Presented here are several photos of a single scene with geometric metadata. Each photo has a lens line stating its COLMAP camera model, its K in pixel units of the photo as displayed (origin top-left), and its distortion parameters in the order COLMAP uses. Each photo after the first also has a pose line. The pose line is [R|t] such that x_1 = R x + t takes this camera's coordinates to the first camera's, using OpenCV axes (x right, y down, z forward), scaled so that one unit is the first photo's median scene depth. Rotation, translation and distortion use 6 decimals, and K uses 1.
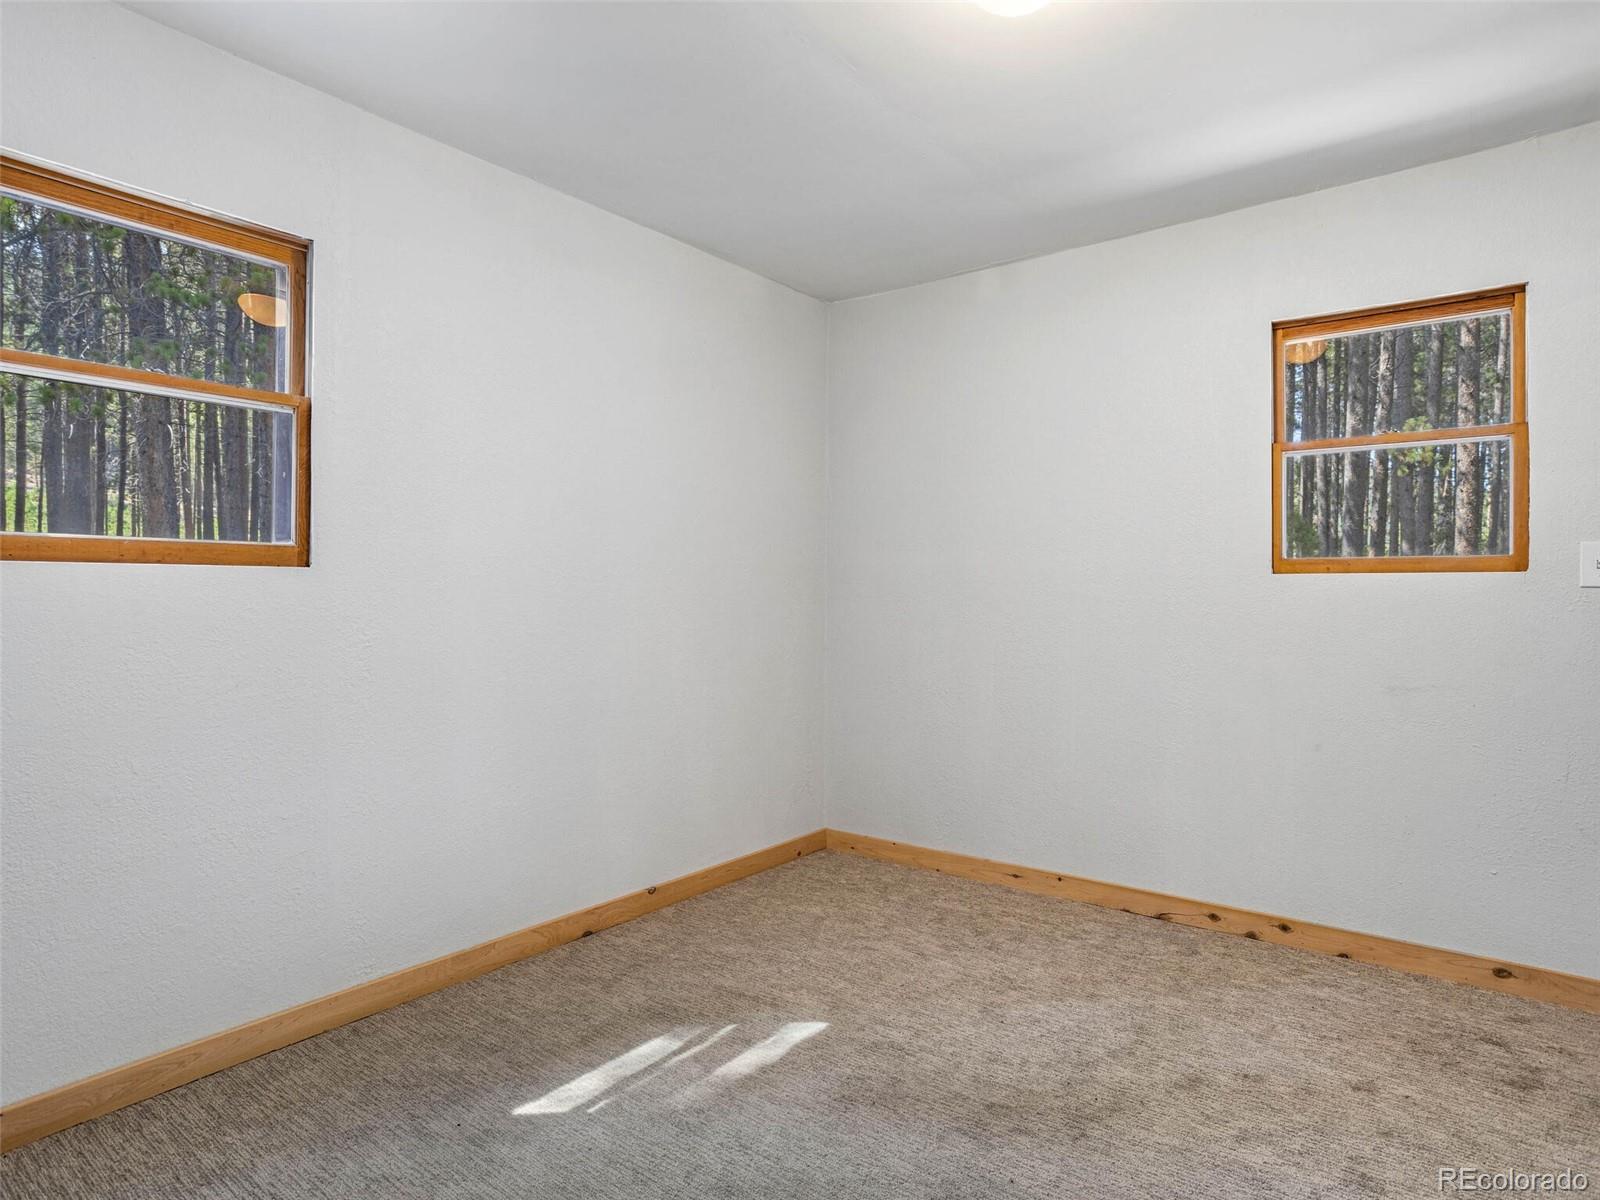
lens RADIAL K [[948.9, 0, 791.9], [0, 948.9, 561.7], [0, 0, 1]] dist [-0.049427, 0.047960]
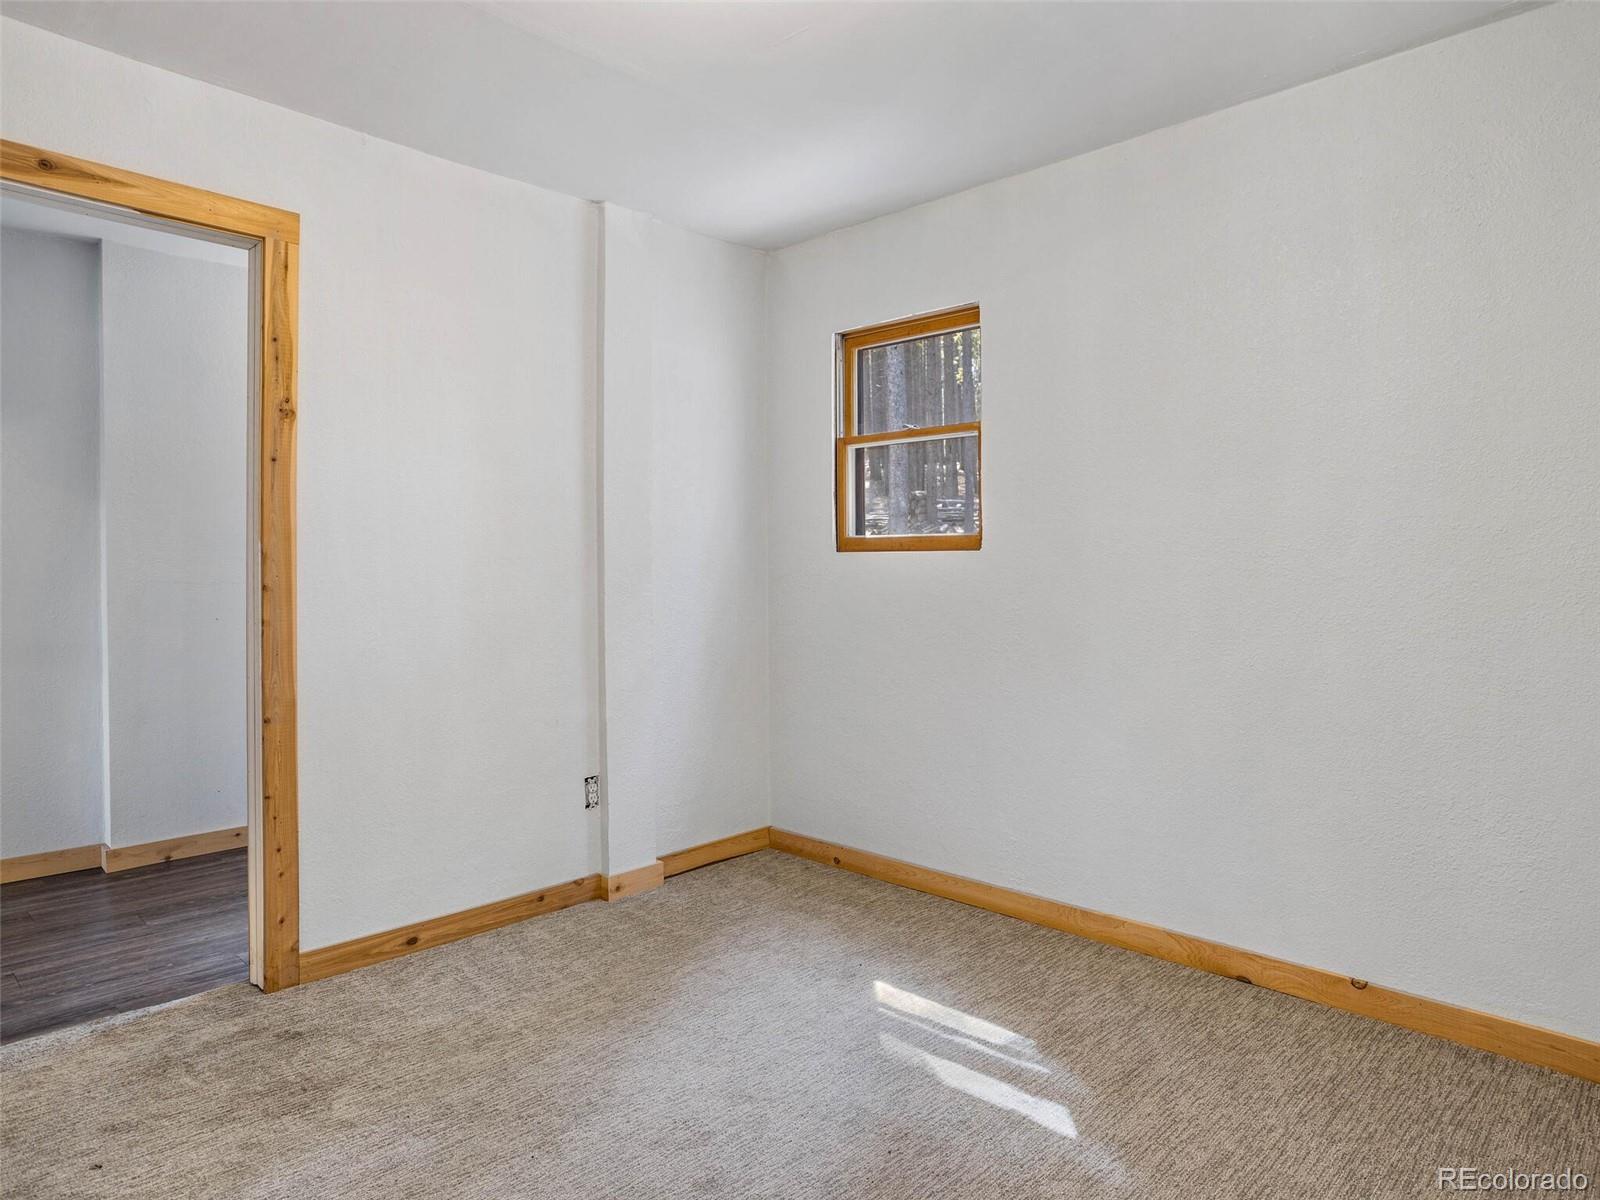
lens RADIAL K [[998.7, 0, 796.7], [0, 998.7, 556.4], [0, 0, 1]] dist [-0.056267, 0.045031]
pose [[-0.128926, -0.009378, -0.991610, 0.903907], [0.026951, 0.999553, -0.012958, 0.024671], [0.991288, -0.028396, -0.128615, 0.932773]]
